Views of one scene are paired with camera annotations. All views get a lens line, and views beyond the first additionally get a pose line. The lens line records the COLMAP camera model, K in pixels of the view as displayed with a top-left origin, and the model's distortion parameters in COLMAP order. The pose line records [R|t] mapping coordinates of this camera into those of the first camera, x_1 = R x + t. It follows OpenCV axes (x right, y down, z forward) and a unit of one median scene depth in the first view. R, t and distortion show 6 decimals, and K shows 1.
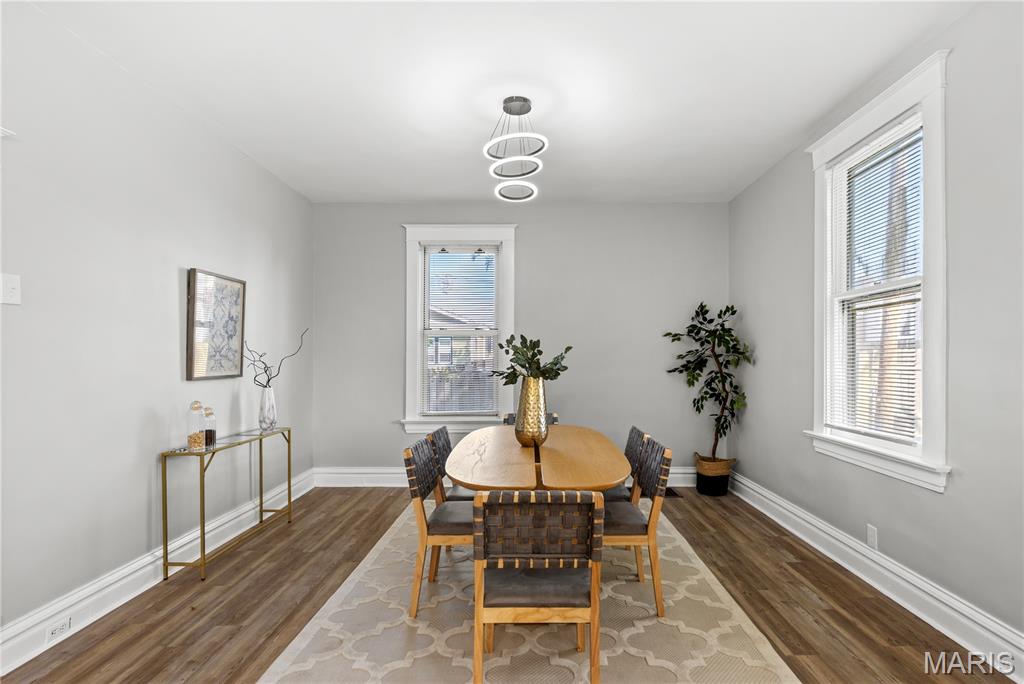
lens RADIAL K [[468.0, 0, 512.0], [0, 468.0, 342.0], [0, 0, 1]] dist [0.010488, -0.001339]
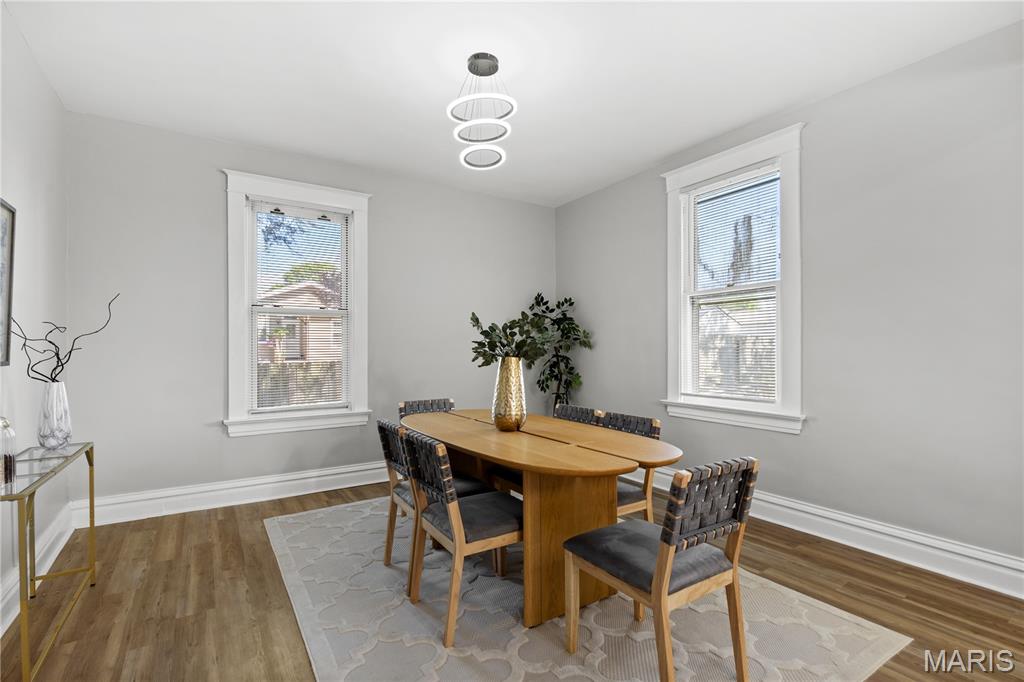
lens RADIAL K [[457.2, 0, 503.9], [0, 457.2, 334.9], [0, 0, 1]] dist [0.008569, -0.000417]
pose [[0.858285, 0.016340, 0.512914, -0.326104], [-0.019324, 0.999813, 0.000485, 0.021405], [-0.512810, -0.010327, 0.858440, 0.156757]]
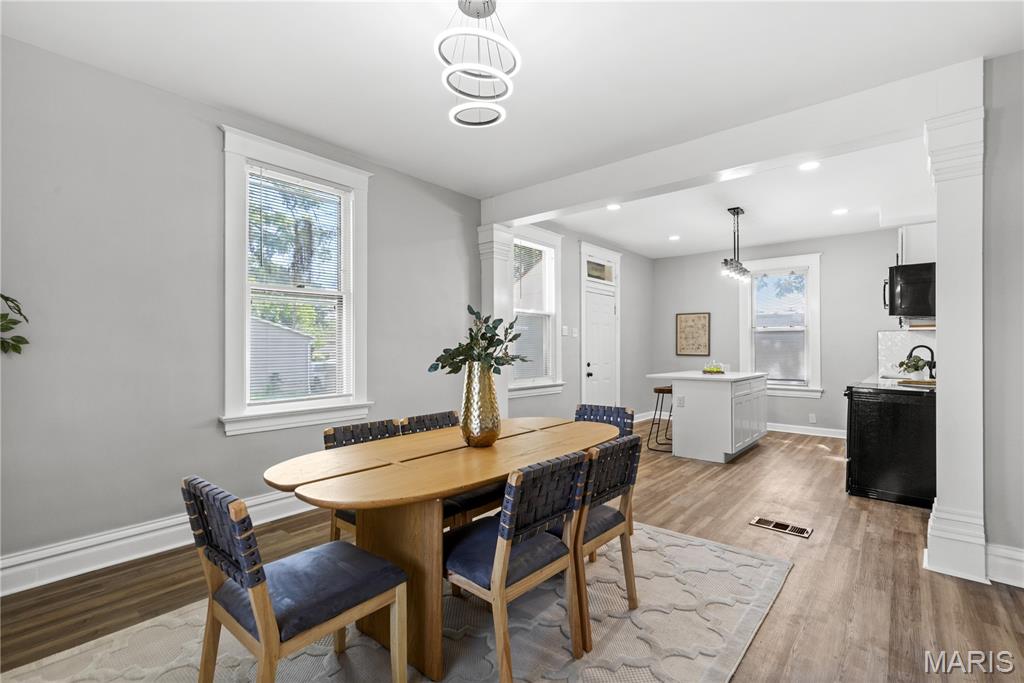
lens RADIAL K [[468.0, 0, 512.0], [0, 468.0, 341.5], [0, 0, 1]] dist [0.010488, -0.001339]
pose [[-0.769360, 0.005801, 0.638789, -0.395034], [-0.022840, 0.999070, -0.036582, 0.049980], [-0.638407, -0.042734, -0.768512, 1.227494]]
